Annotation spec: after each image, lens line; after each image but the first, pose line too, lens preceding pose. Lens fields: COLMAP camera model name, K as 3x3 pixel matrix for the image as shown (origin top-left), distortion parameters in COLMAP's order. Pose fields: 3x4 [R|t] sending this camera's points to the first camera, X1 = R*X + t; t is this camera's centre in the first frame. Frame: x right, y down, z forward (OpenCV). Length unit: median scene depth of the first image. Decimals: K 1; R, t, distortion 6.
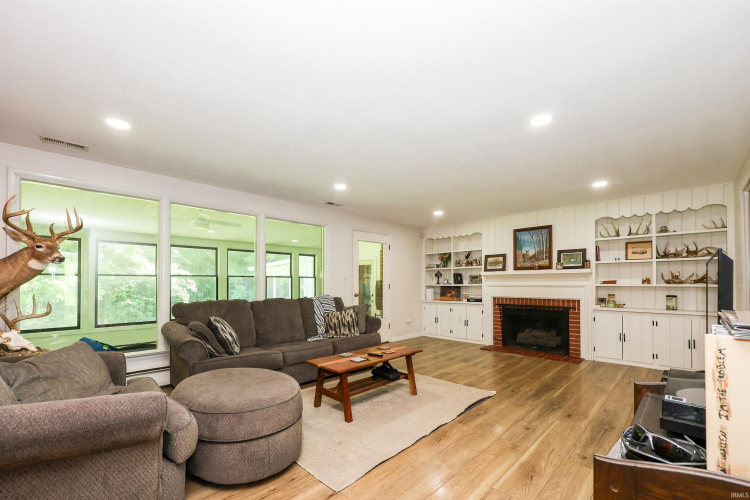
lens RADIAL K [[316.5, 0, 353.6], [0, 316.5, 282.8], [0, 0, 1]] dist [0.000113, -0.000033]
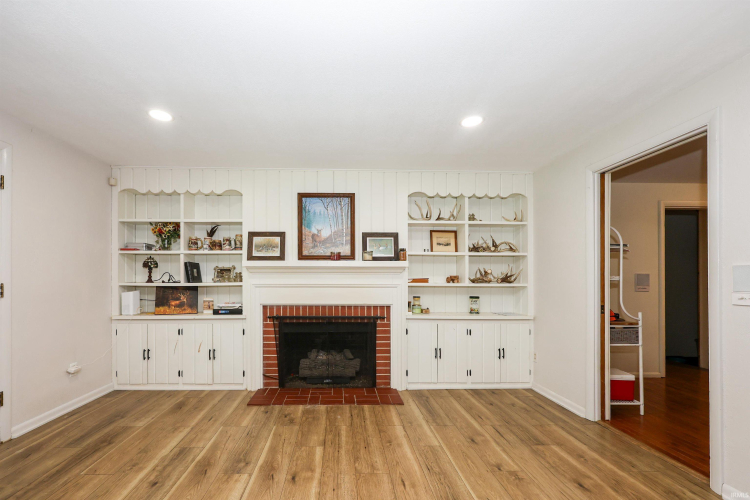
lens RADIAL K [[316.5, 0, 353.6], [0, 316.5, 282.8], [0, 0, 1]] dist [0.000113, -0.000033]
pose [[0.641359, -0.004167, 0.767230, 0.105027], [-0.005348, 0.999937, 0.009901, -0.002343], [-0.767222, -0.010453, 0.641296, 0.510973]]
